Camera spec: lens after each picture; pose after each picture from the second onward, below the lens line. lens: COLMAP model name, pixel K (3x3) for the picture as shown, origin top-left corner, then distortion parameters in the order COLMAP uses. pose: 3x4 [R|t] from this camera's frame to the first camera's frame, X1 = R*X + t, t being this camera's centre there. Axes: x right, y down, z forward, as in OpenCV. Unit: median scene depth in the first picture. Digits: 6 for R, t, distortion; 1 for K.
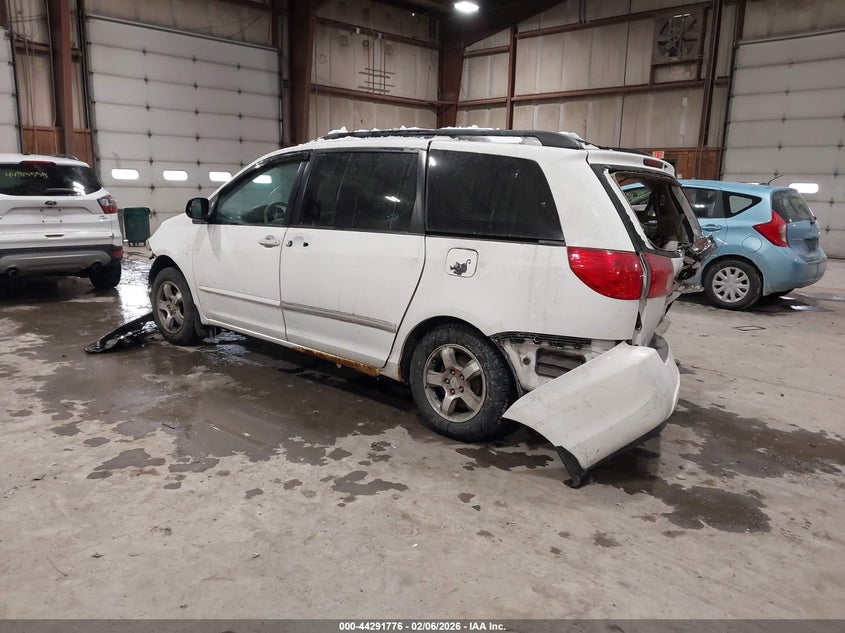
lens RADIAL K [[672.1, 0, 420.1], [0, 672.1, 315.3], [0, 0, 1]] dist [-0.001712, -0.004759]
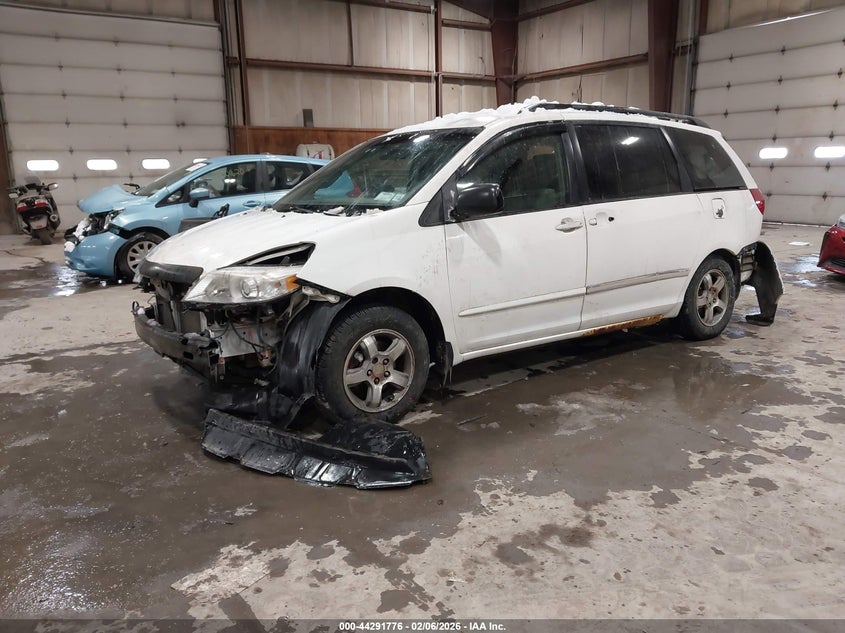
lens RADIAL K [[672.1, 0, 420.1], [0, 672.1, 315.3], [0, 0, 1]] dist [-0.001712, -0.004759]
pose [[0.232425, -0.240425, 0.942430, -1.233130], [0.211962, 0.958197, 0.192173, -0.226609], [-0.949237, 0.155094, 0.273670, 1.056786]]
